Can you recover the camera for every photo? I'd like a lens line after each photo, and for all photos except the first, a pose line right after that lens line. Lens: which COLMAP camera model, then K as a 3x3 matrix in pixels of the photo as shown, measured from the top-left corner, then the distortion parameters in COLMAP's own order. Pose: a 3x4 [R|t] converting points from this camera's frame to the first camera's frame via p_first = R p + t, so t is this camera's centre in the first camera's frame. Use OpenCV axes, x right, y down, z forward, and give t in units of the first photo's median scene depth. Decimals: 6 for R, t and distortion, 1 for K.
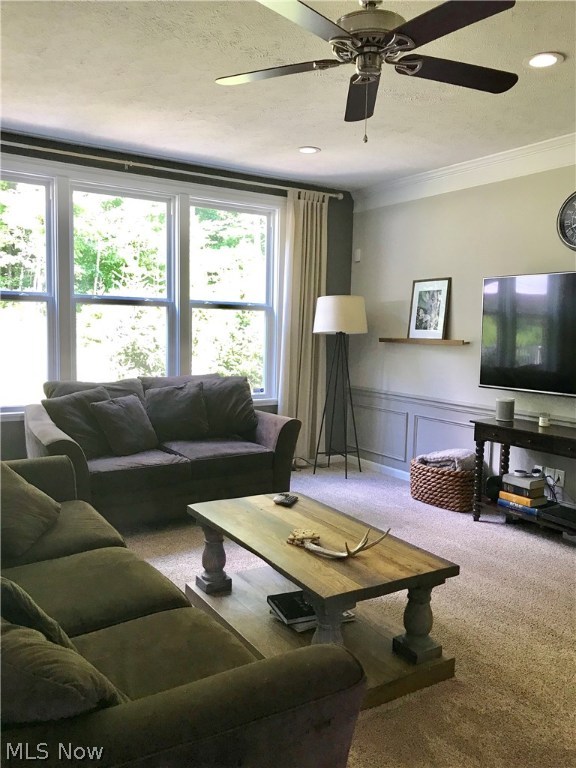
lens RADIAL K [[636.9, 0, 287.9], [0, 636.9, 382.0], [0, 0, 1]] dist [0.012952, -0.021767]
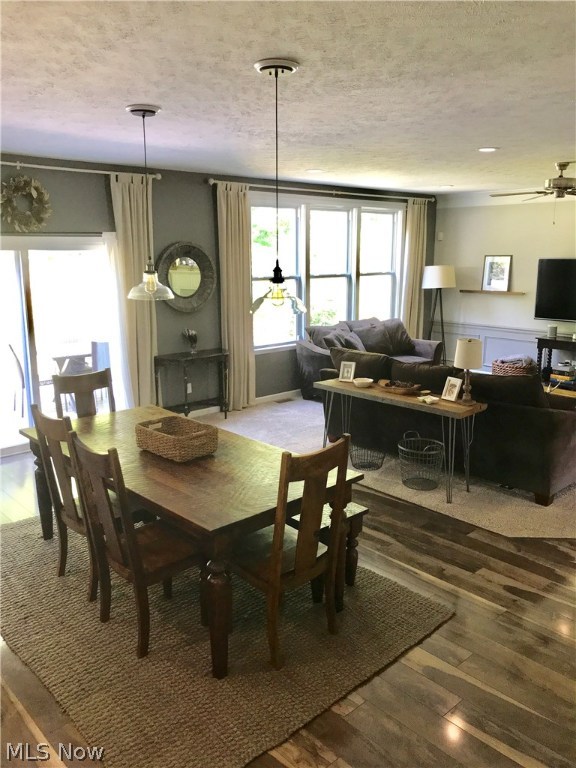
lens RADIAL K [[636.9, 0, 287.7], [0, 636.9, 385.8], [0, 0, 1]] dist [0.012952, -0.021767]
pose [[0.984144, -0.063112, 0.165761, -0.623788], [0.041497, 0.990544, 0.130767, -0.062086], [-0.172447, -0.121815, 0.977458, -0.597058]]
